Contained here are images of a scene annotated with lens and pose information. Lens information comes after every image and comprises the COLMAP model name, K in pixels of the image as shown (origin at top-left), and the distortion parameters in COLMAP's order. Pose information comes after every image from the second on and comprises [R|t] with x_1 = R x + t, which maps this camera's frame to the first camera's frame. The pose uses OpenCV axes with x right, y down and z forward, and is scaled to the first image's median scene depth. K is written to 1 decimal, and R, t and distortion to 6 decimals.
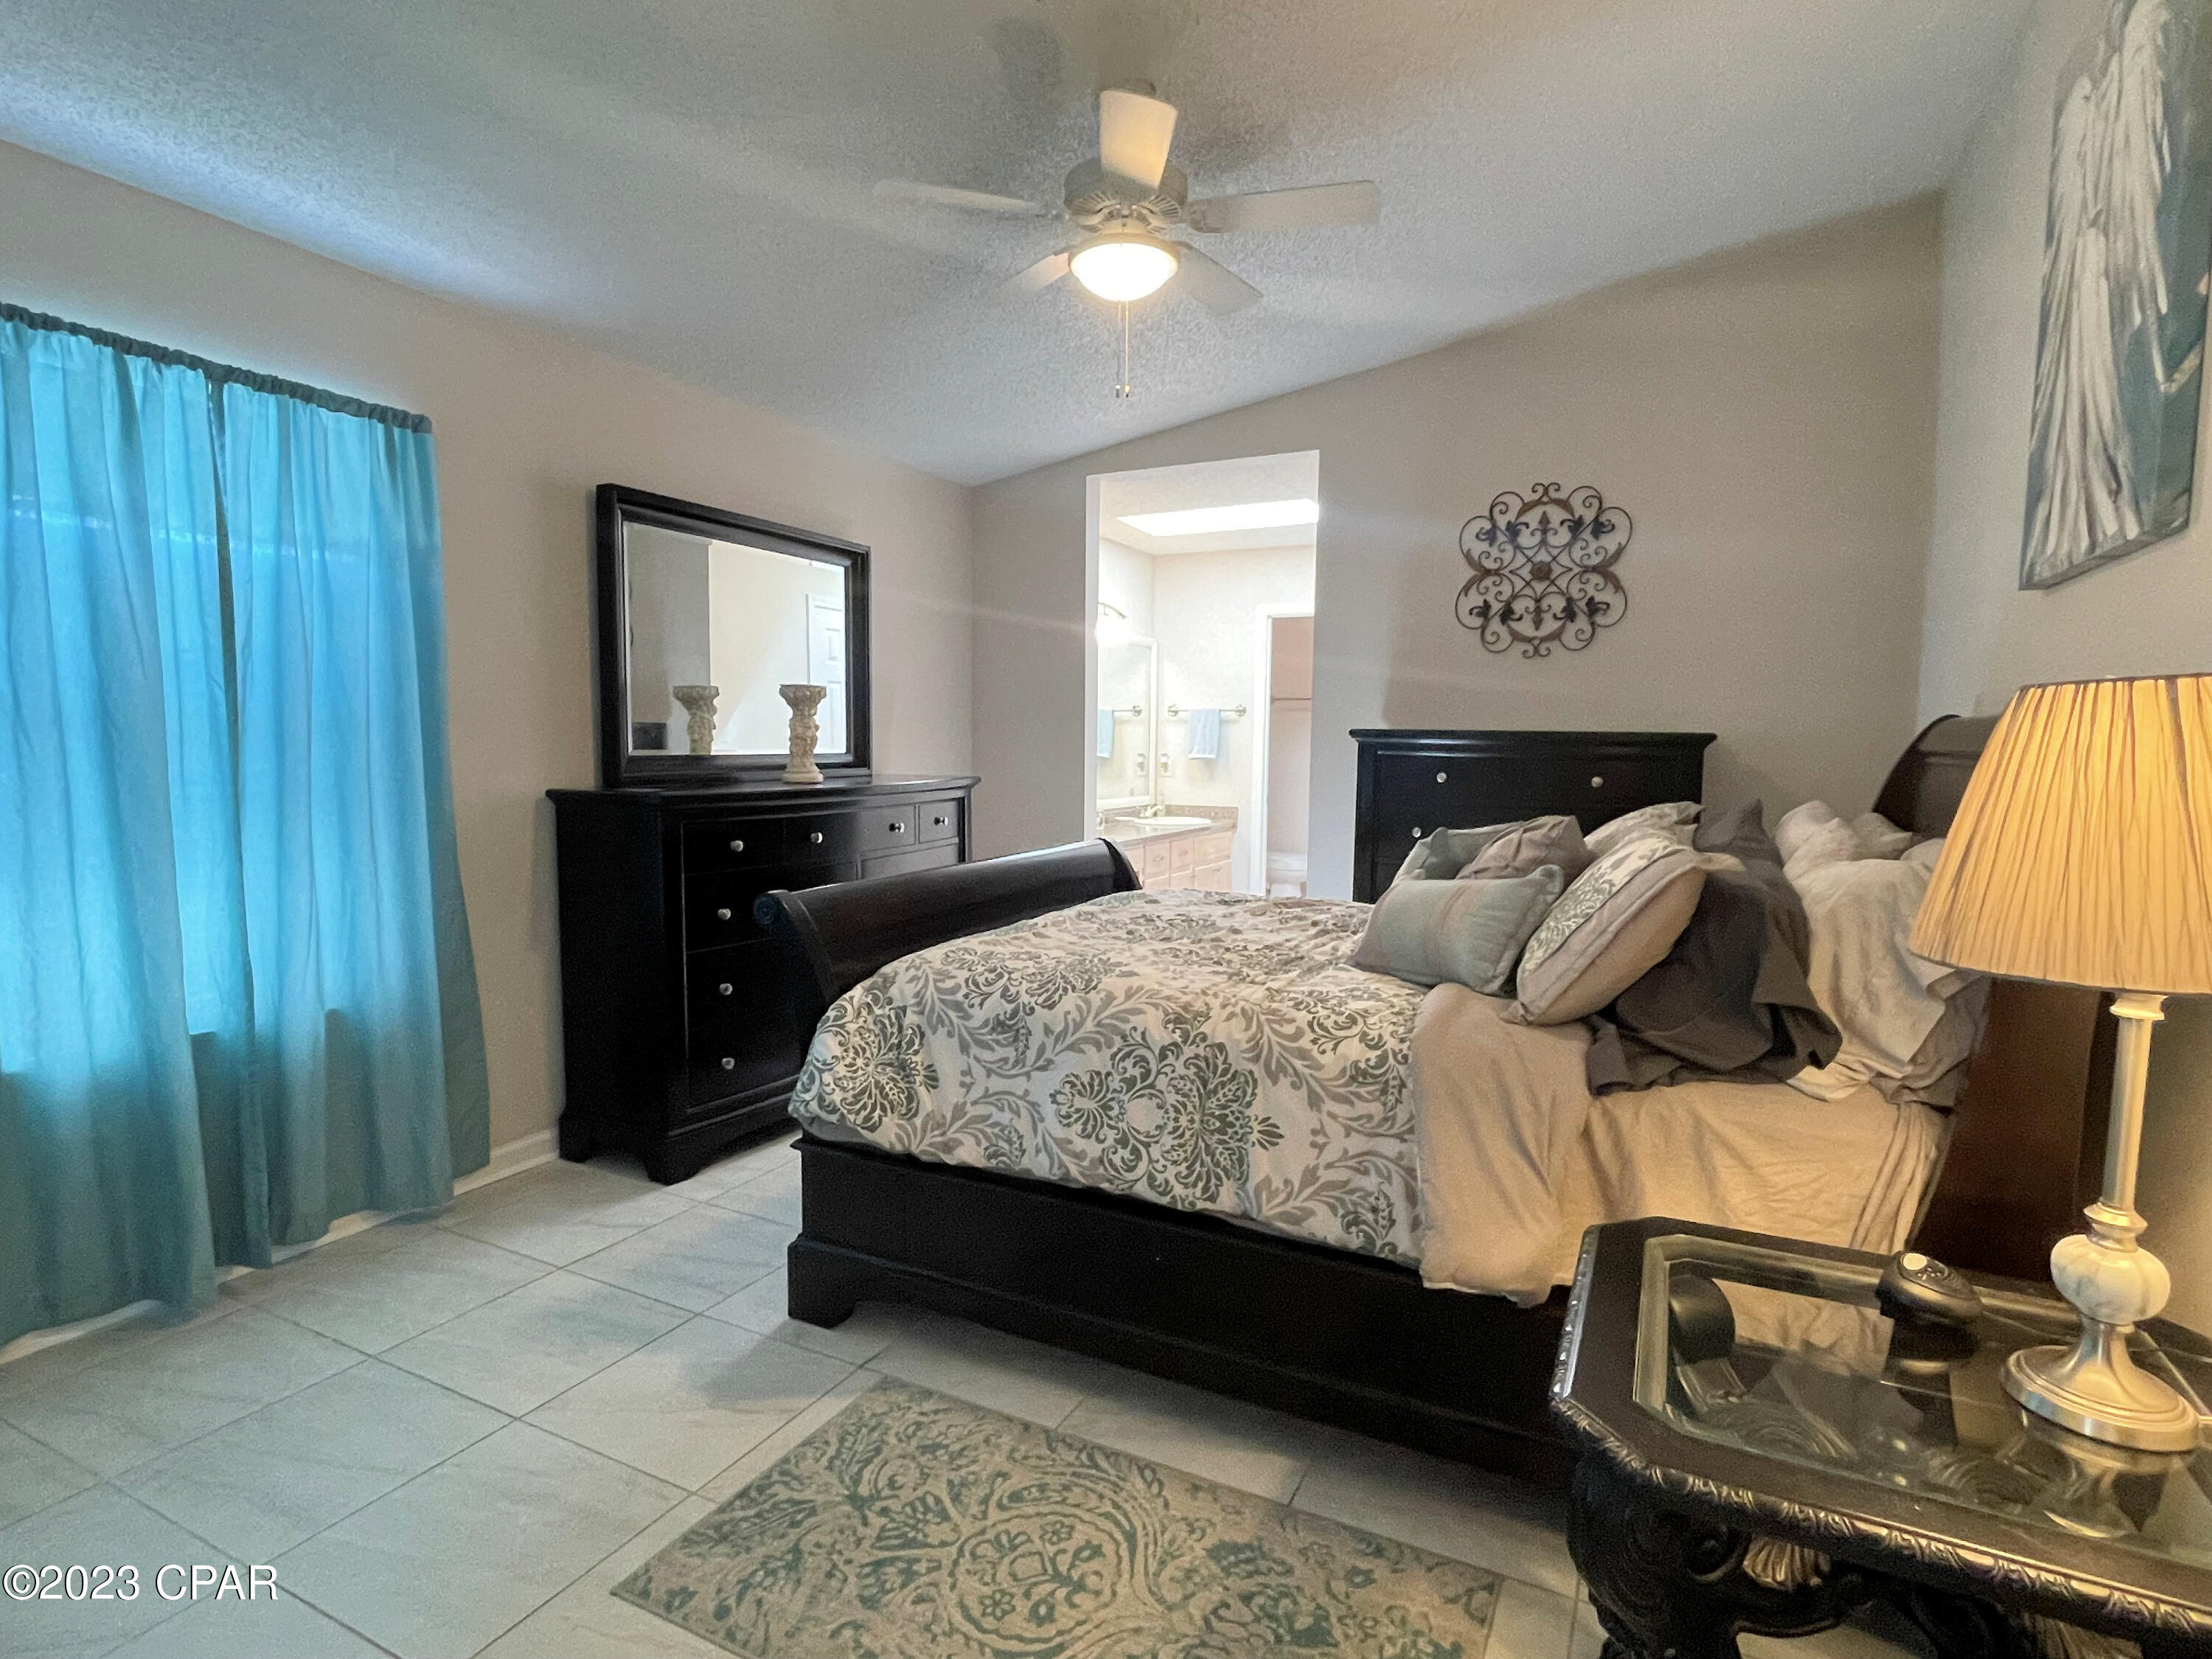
lens RADIAL K [[1158.1, 0, 1098.5], [0, 1158.1, 829.8], [0, 0, 1]] dist [0.000734, 0.001699]
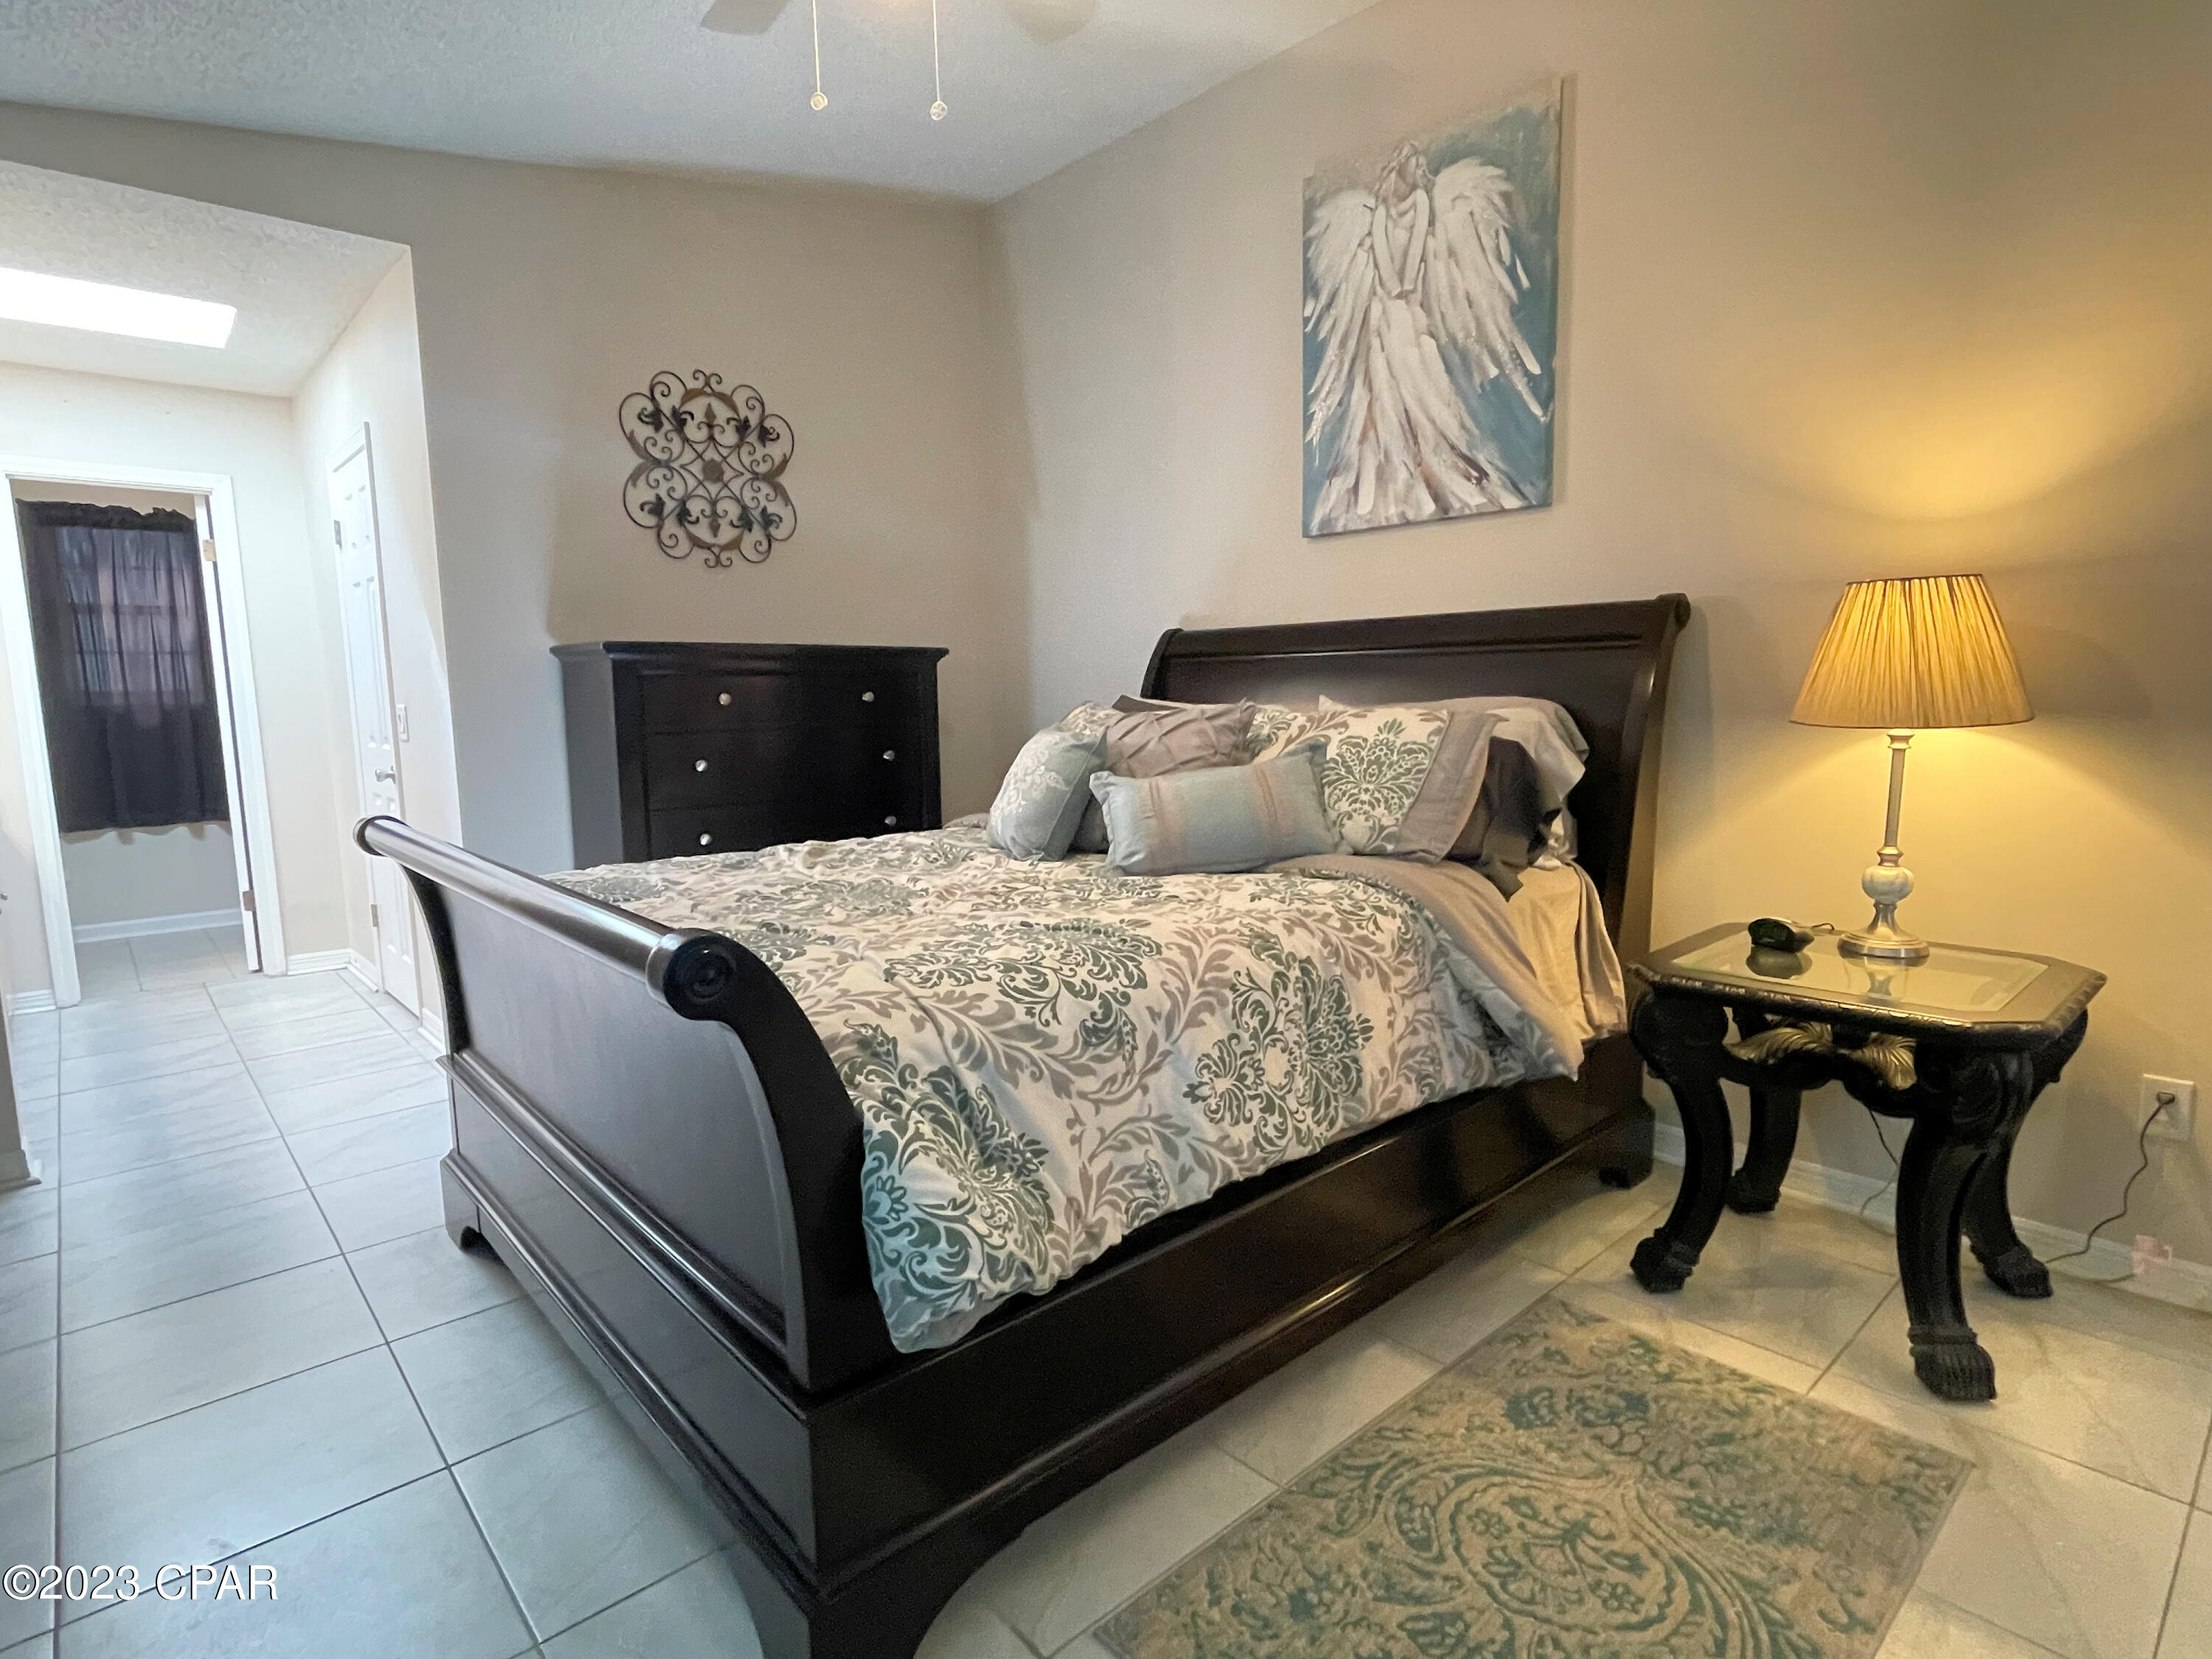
lens RADIAL K [[1158.1, 0, 1094.3], [0, 1158.1, 827.6], [0, 0, 1]] dist [0.000734, 0.001699]
pose [[0.356862, -0.131546, 0.924849, -0.390907], [0.098653, 0.989806, 0.102719, -0.011868], [-0.928933, 0.054583, 0.366202, 0.416495]]
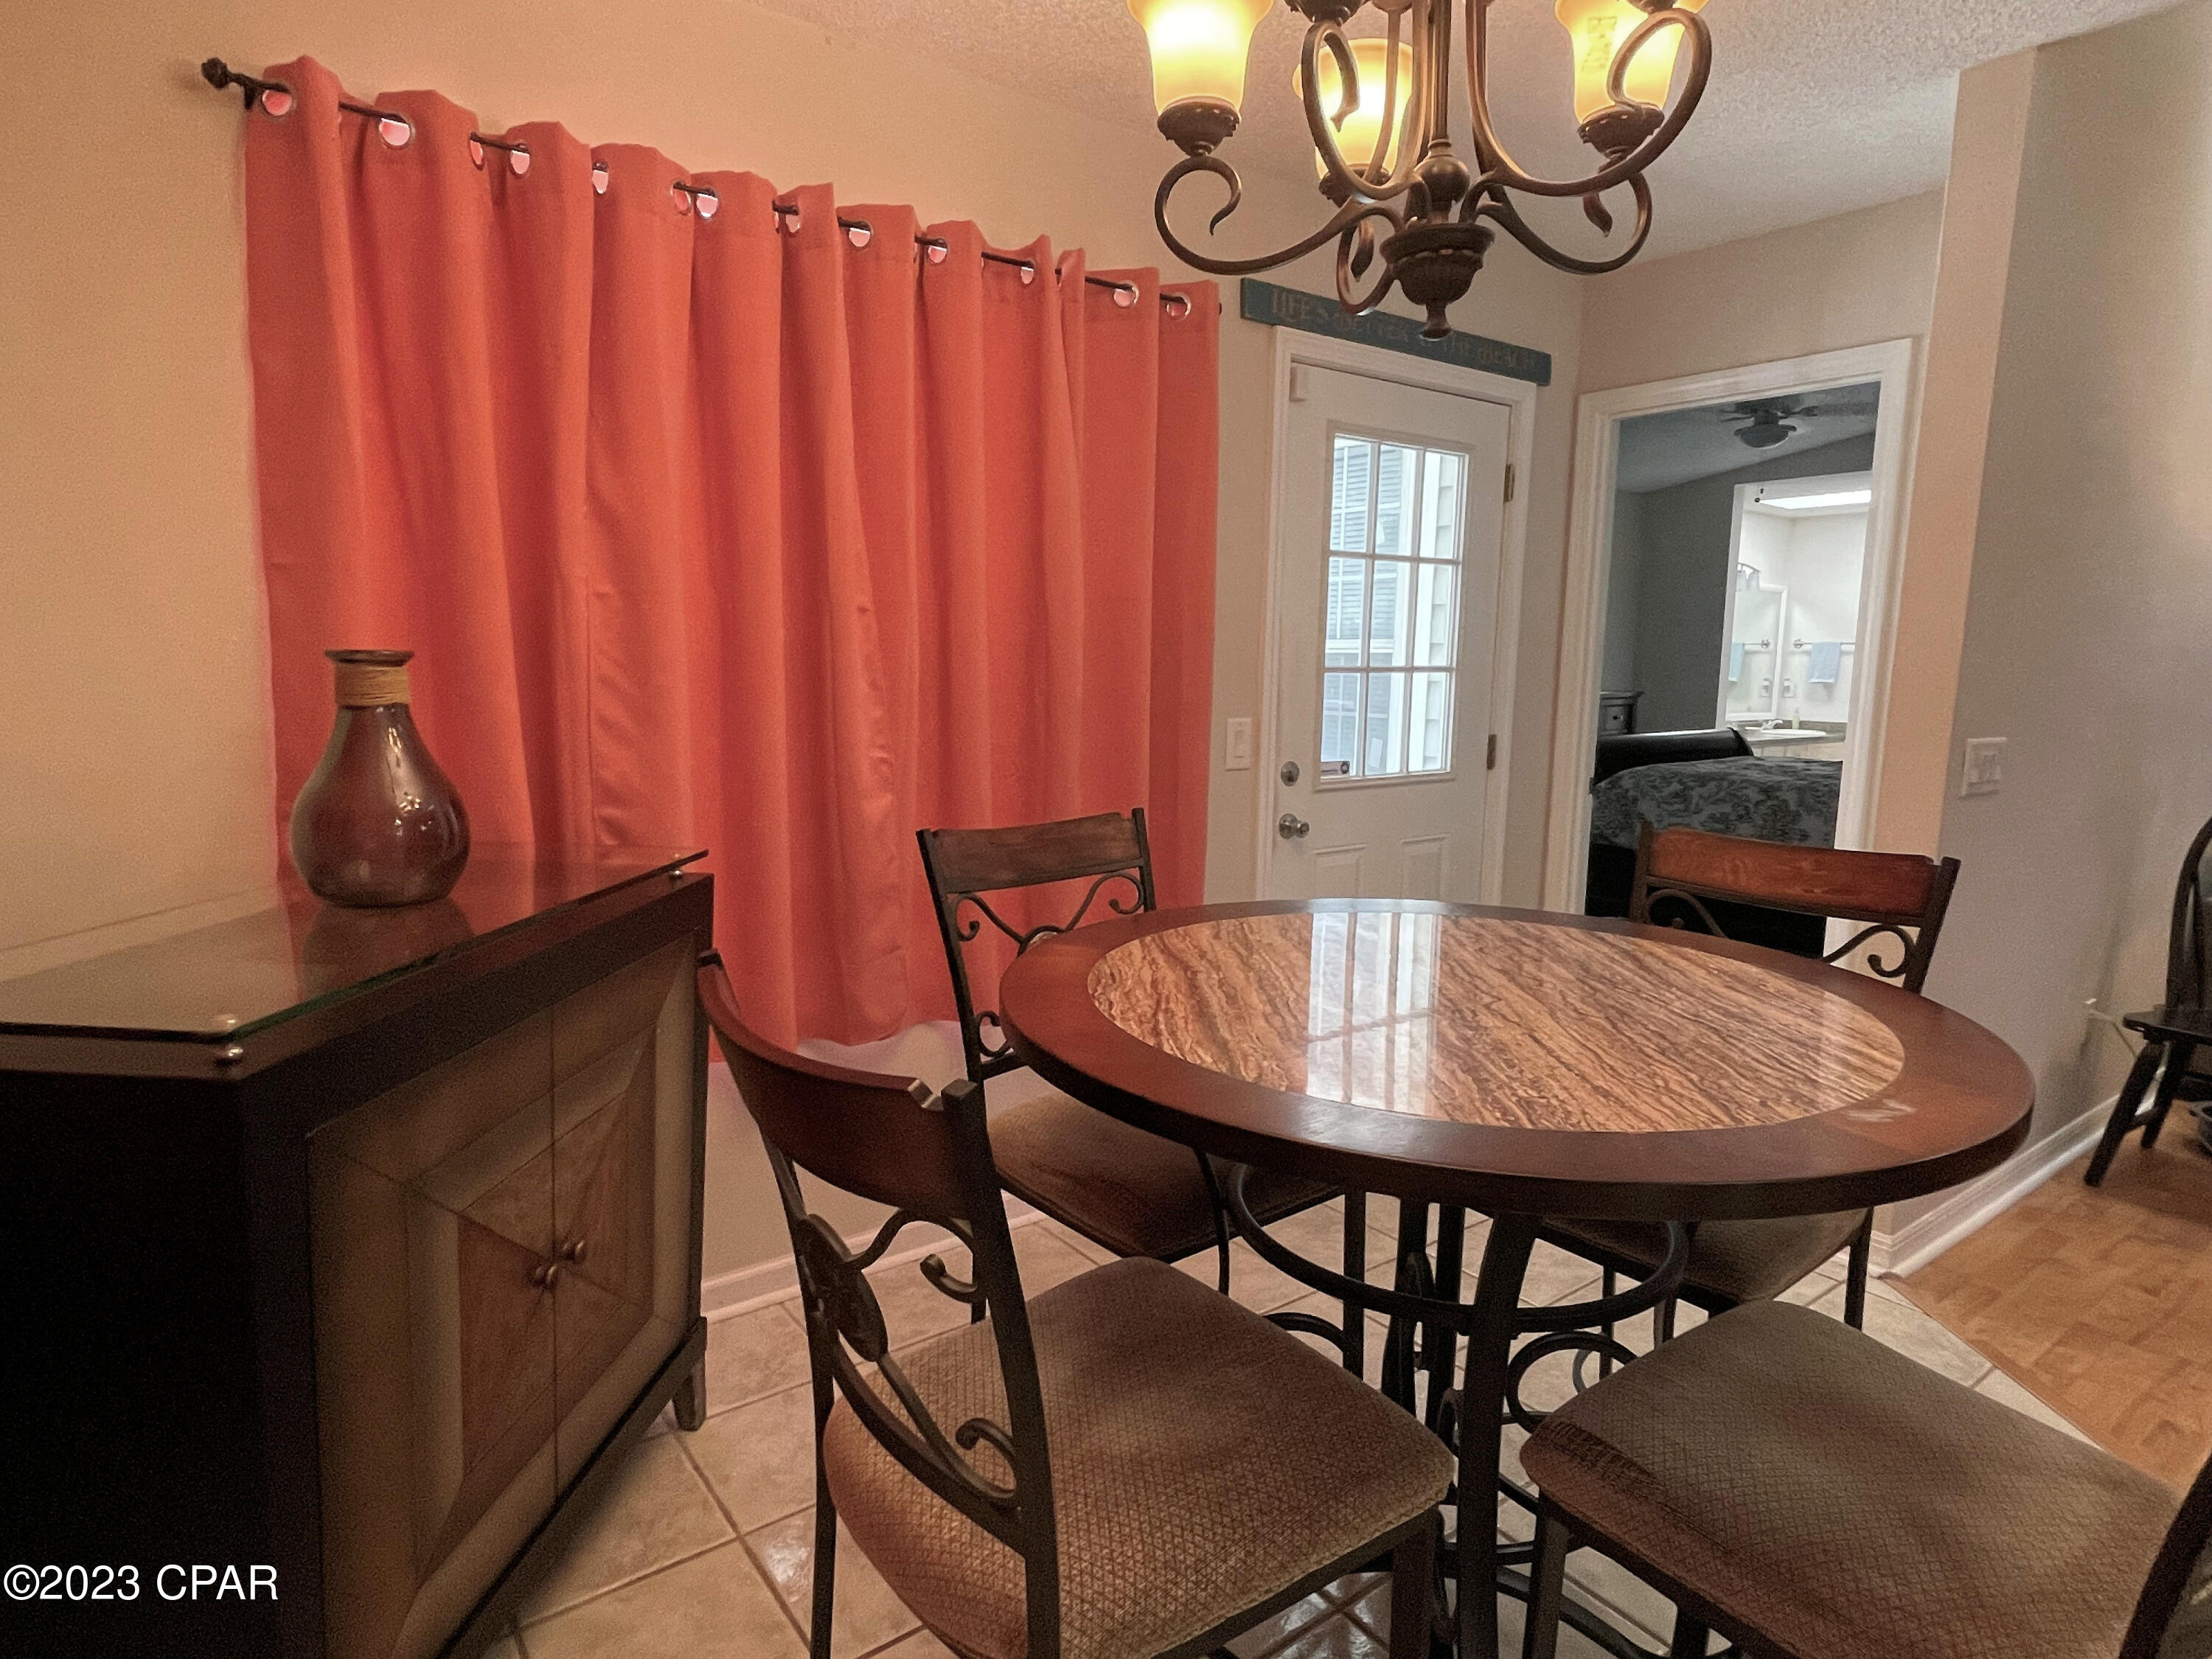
lens RADIAL K [[1250.5, 0, 1099.3], [0, 1250.5, 821.8], [0, 0, 1]] dist [0.006668, 0.000457]
pose [[0.896569, 0.062510, -0.438470, -0.011643], [-0.040961, 0.997450, 0.058446, 0.069519], [0.441006, -0.034441, 0.896843, -0.949747]]
